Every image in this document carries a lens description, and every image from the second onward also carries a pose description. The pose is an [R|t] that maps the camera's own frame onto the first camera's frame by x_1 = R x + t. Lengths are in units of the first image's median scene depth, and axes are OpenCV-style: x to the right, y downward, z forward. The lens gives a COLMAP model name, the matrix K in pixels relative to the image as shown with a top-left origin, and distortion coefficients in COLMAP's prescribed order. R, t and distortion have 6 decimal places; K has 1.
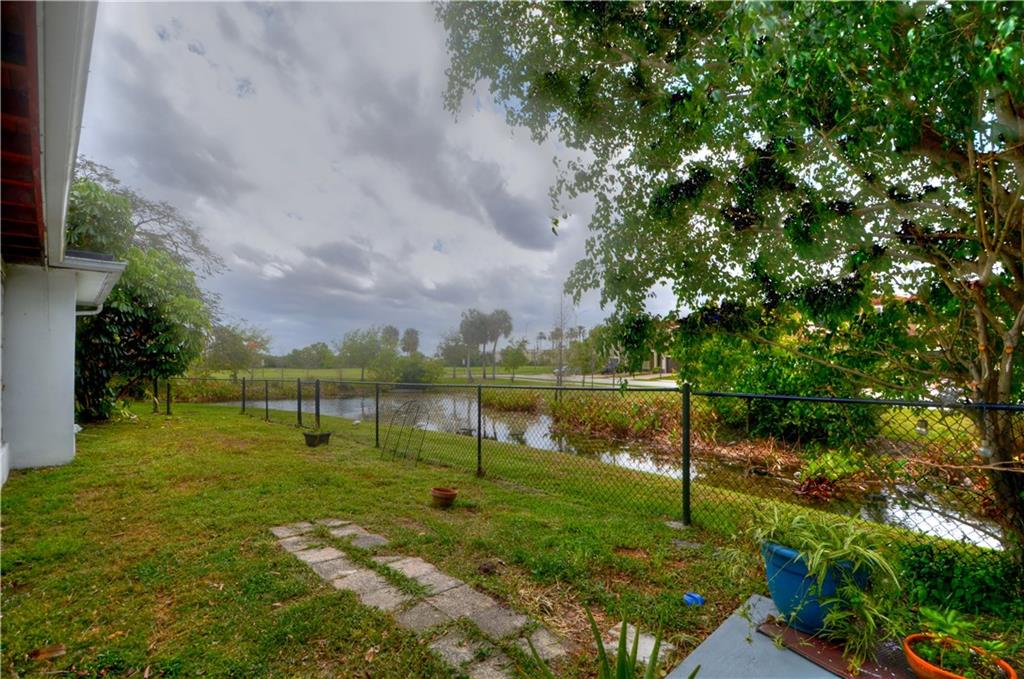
lens RADIAL K [[455.2, 0, 514.7], [0, 455.2, 353.0], [0, 0, 1]] dist [0.015542, -0.023862]
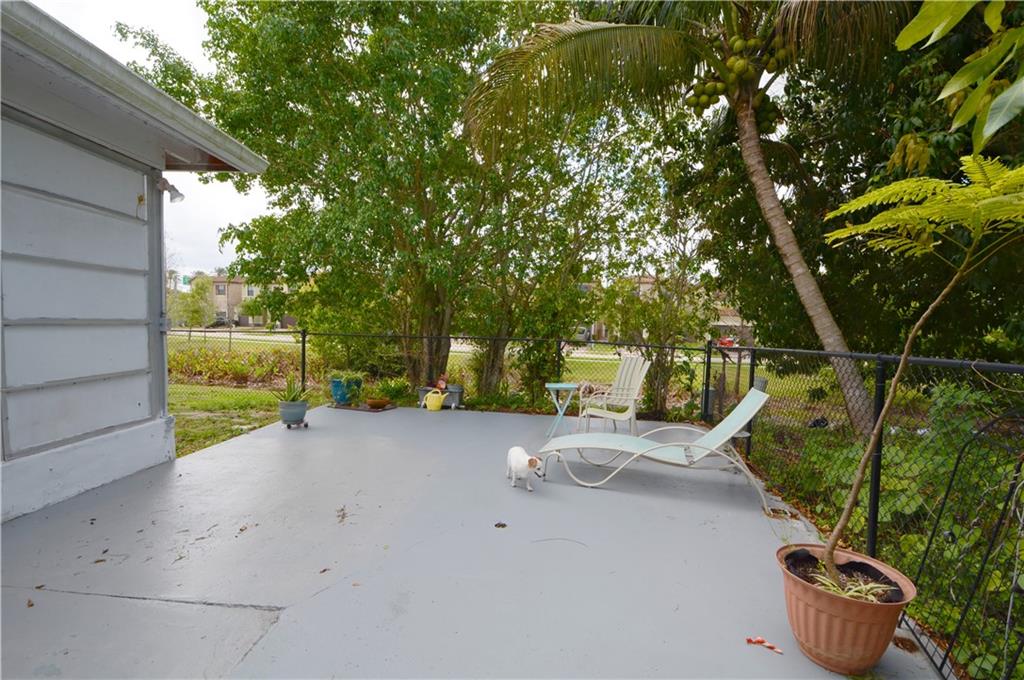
lens RADIAL K [[455.2, 0, 514.7], [0, 455.2, 353.5], [0, 0, 1]] dist [0.015542, -0.023862]
pose [[0.693294, -0.006779, 0.720623, -0.049326], [-0.062188, 0.995663, 0.069196, -0.005017], [-0.717966, -0.092787, 0.689866, -0.119105]]
